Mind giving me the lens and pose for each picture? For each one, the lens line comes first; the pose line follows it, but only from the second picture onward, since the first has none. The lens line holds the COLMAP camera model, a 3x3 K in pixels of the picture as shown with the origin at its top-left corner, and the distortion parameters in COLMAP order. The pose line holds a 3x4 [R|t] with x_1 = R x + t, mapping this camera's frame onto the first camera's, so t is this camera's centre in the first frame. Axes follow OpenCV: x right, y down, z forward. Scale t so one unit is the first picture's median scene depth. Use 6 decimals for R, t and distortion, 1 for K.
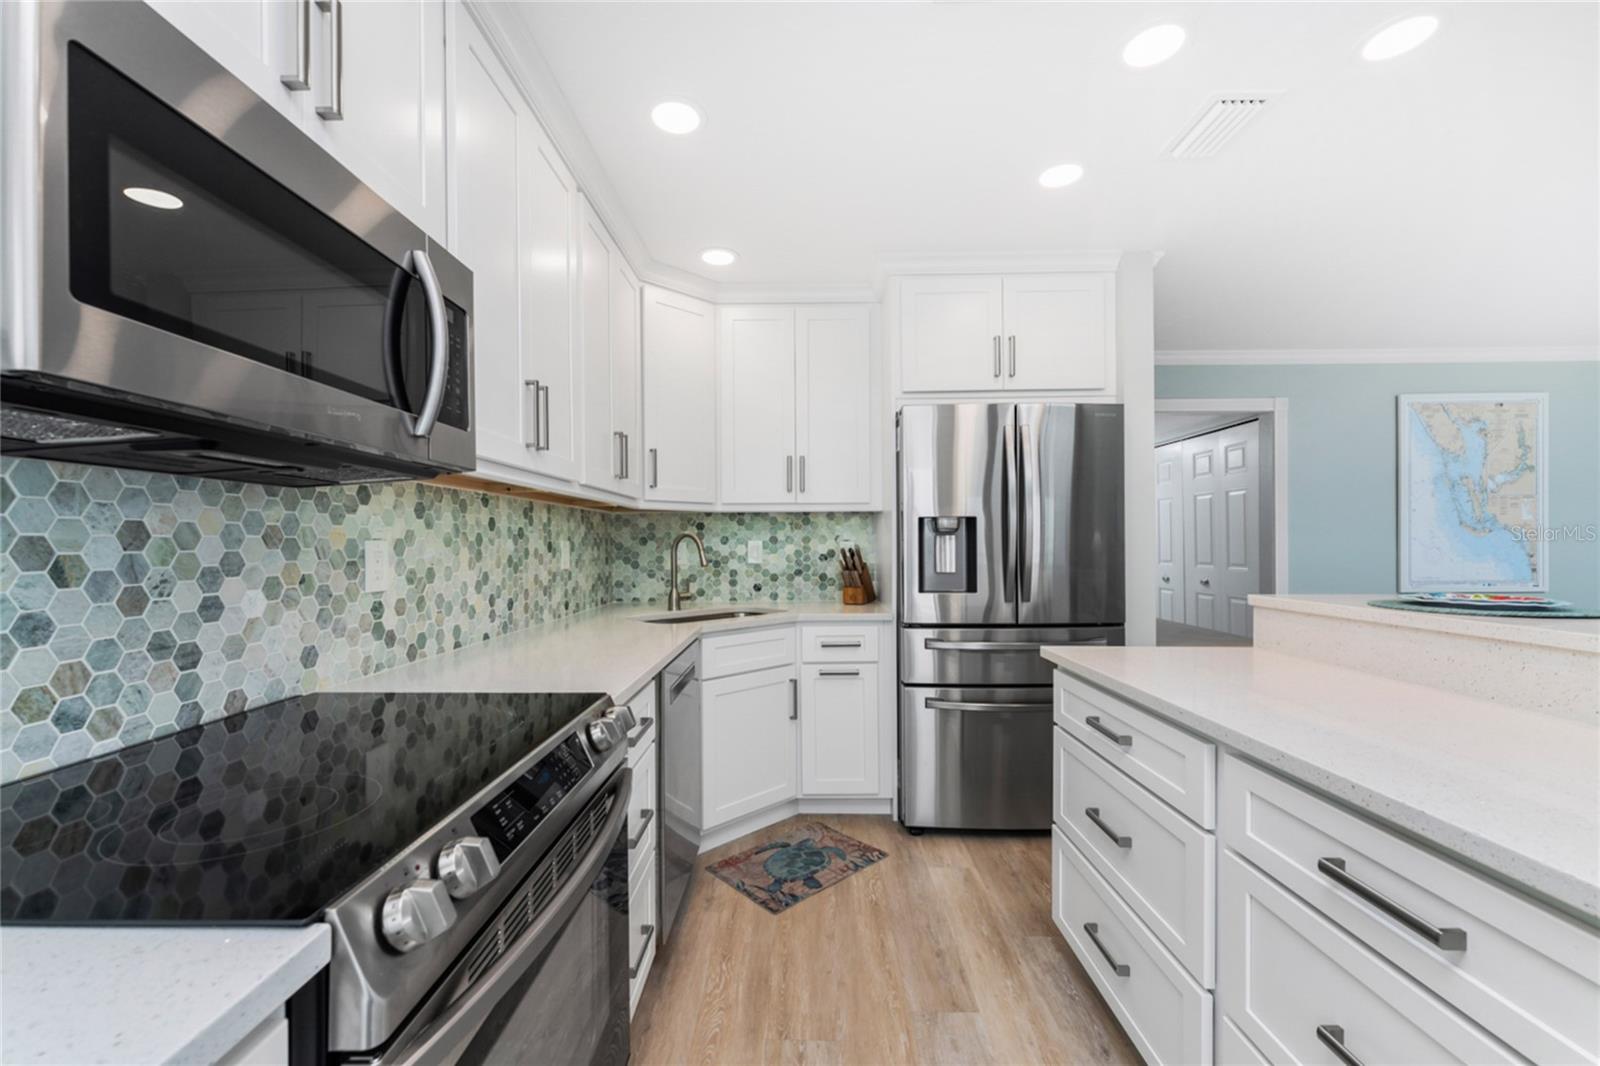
lens RADIAL K [[640.7, 0, 792.1], [0, 640.7, 543.4], [0, 0, 1]] dist [0.001017, 0.000176]
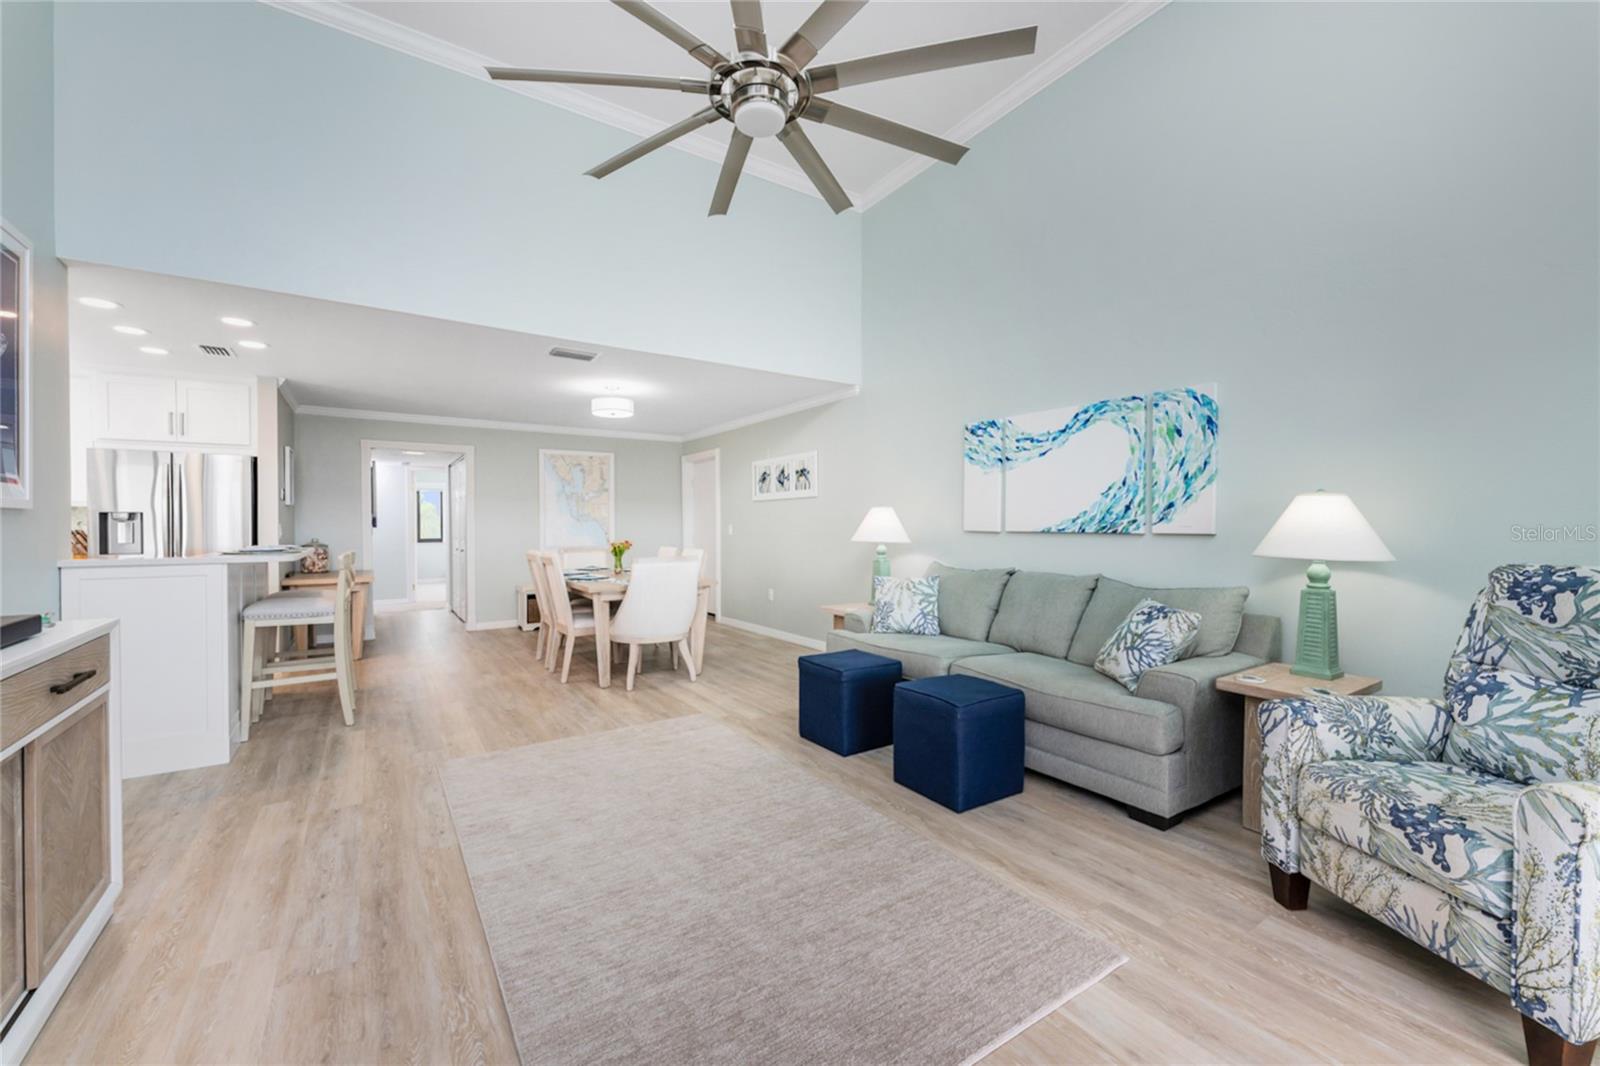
lens RADIAL K [[644.6, 0, 792.8], [0, 644.6, 527.4], [0, 0, 1]] dist [0.002558, 0.000107]
pose [[0.822021, 0.002161, 0.569452, 0.698481], [-0.003109, 0.999995, 0.000694, -0.004598], [-0.569448, -0.002341, 0.822024, -1.446622]]
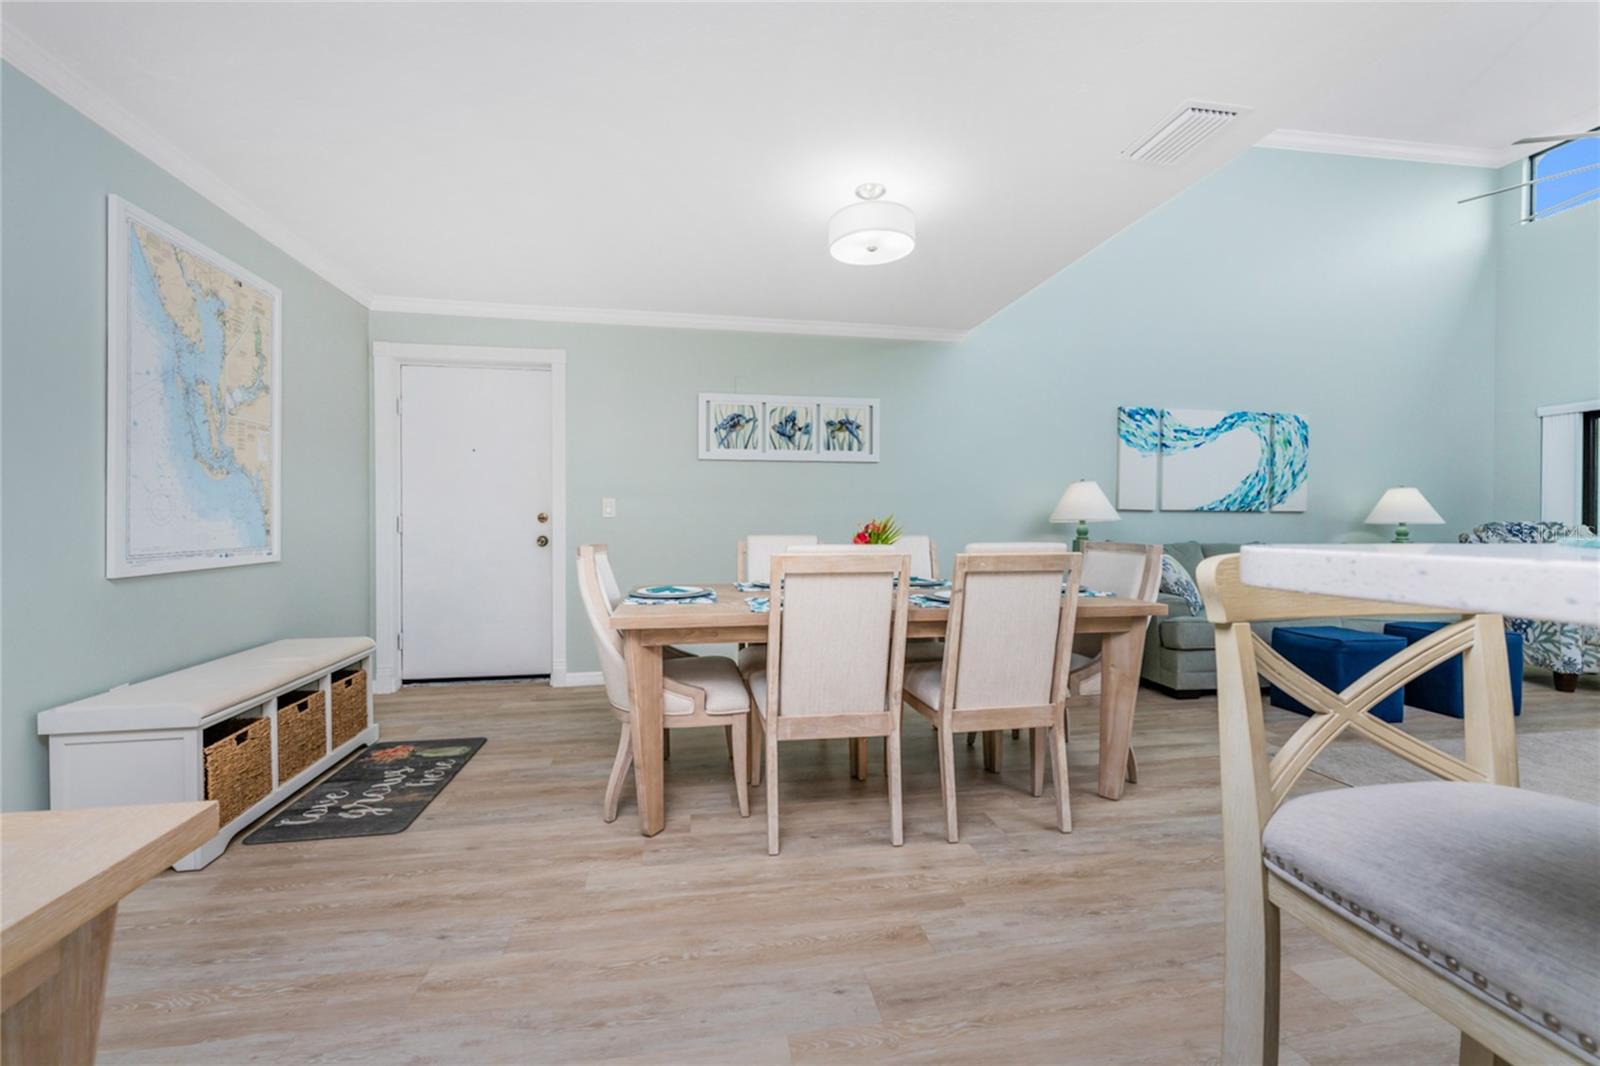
lens RADIAL K [[655.6, 0, 802.5], [0, 655.6, 528.6], [0, 0, 1]] dist [0.001354, 0.000383]
pose [[-0.200988, -0.006141, 0.979574, 0.462115], [-0.002691, 0.999980, 0.005716, 0.046739], [-0.979590, -0.001487, -0.201001, 0.819383]]
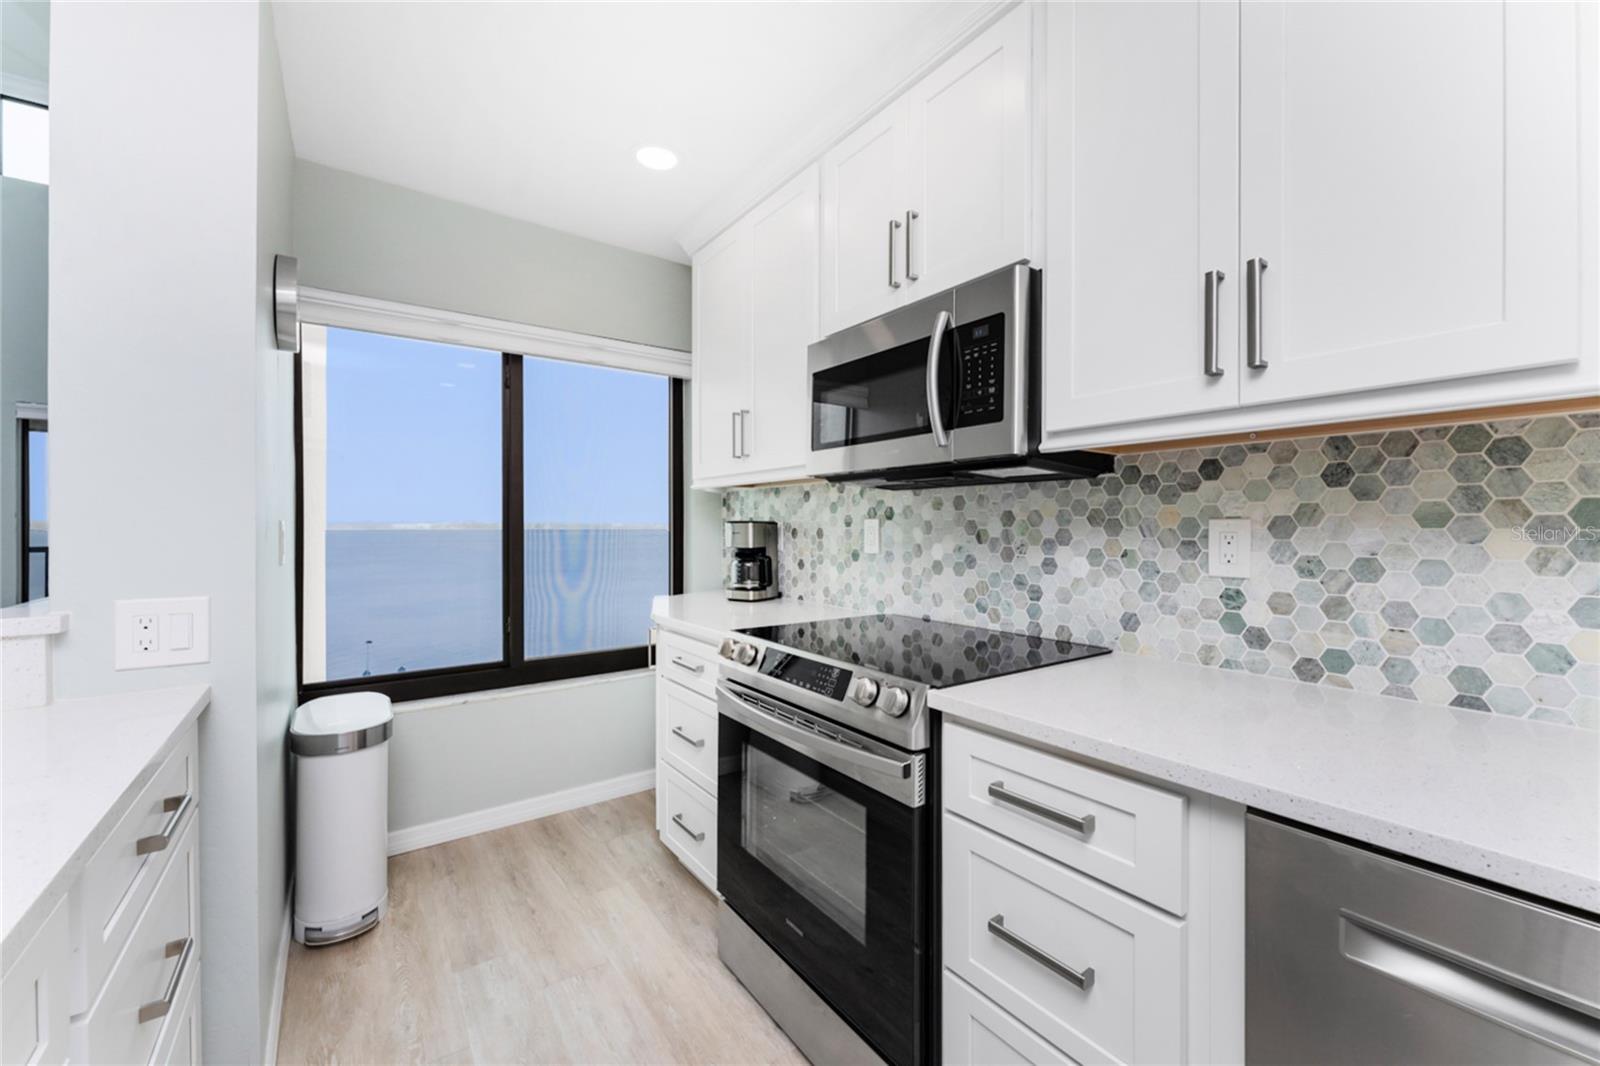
lens RADIAL K [[644.4, 0, 800.6], [0, 644.4, 528.2], [0, 0, 1]] dist [0.001647, 0.000145]
pose [[-0.803659, 0.008299, -0.595033, 0.186936], [0.004524, 0.999959, 0.007836, -0.000711], [0.595074, 0.003605, -0.803663, 0.733495]]
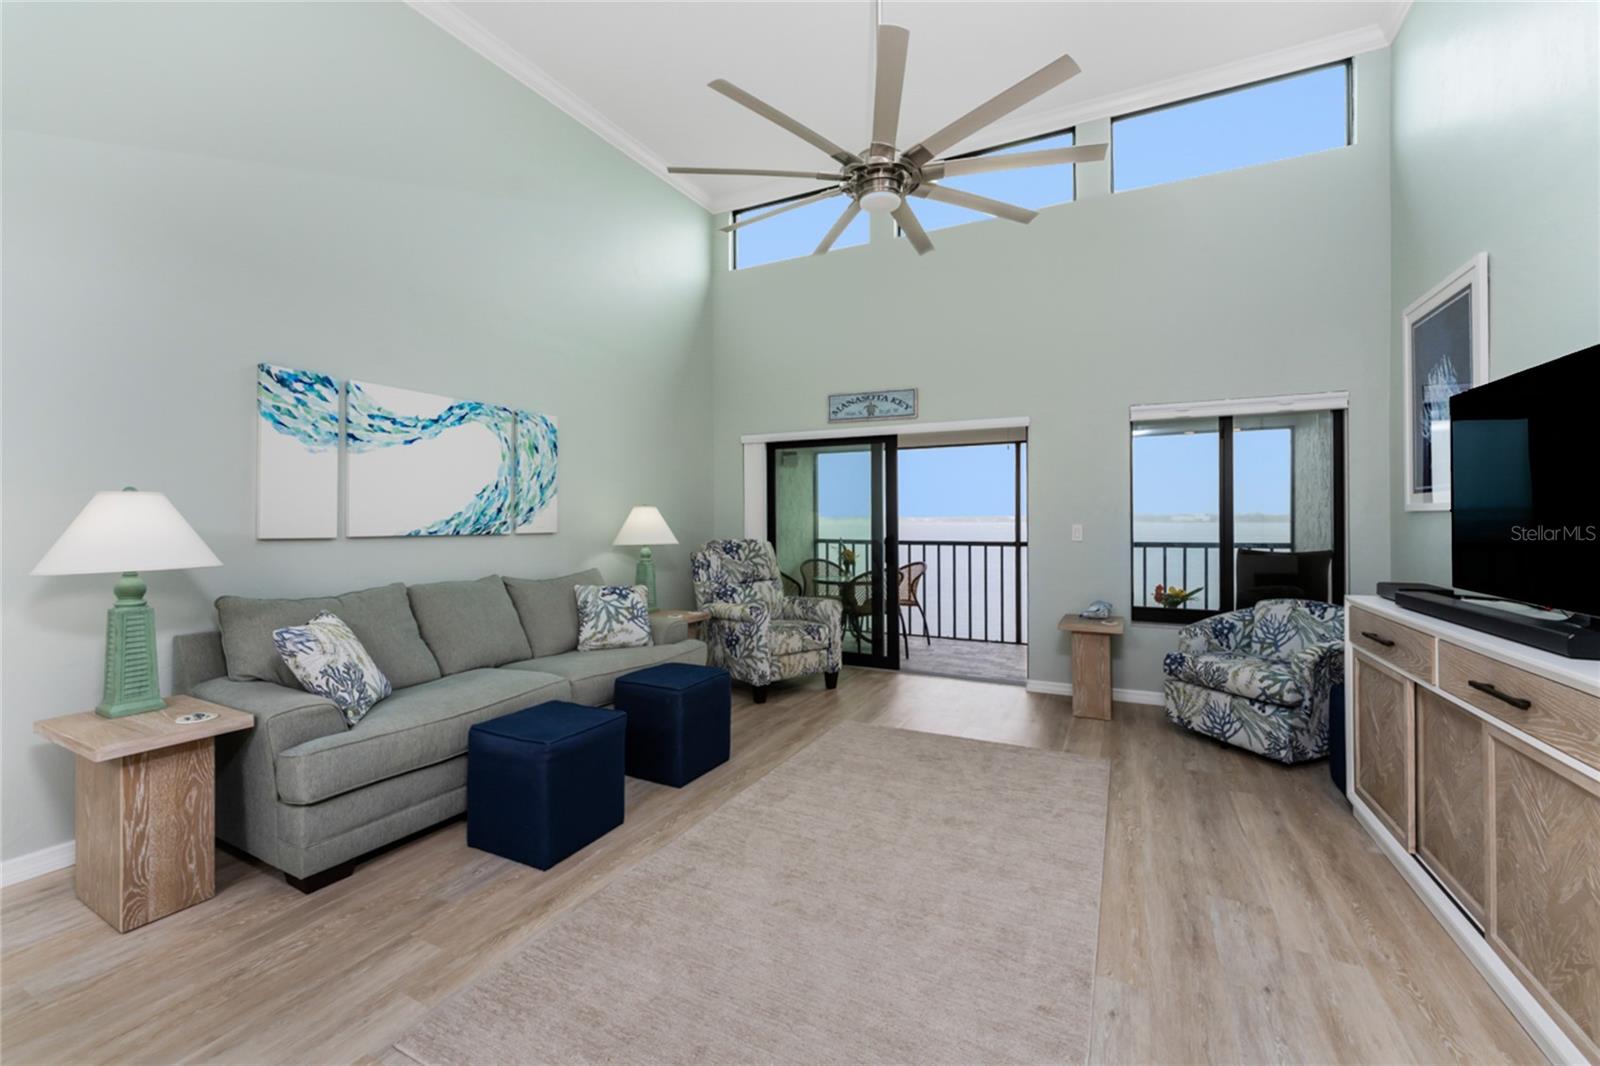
lens RADIAL K [[650.6, 0, 801.4], [0, 650.6, 516.9], [0, 0, 1]] dist [0.000694, -0.000383]
pose [[-0.904114, 0.007805, 0.427220, 0.808399], [0.006450, 0.999969, -0.004617, -0.020157], [-0.427243, -0.001419, -0.904136, 0.202262]]
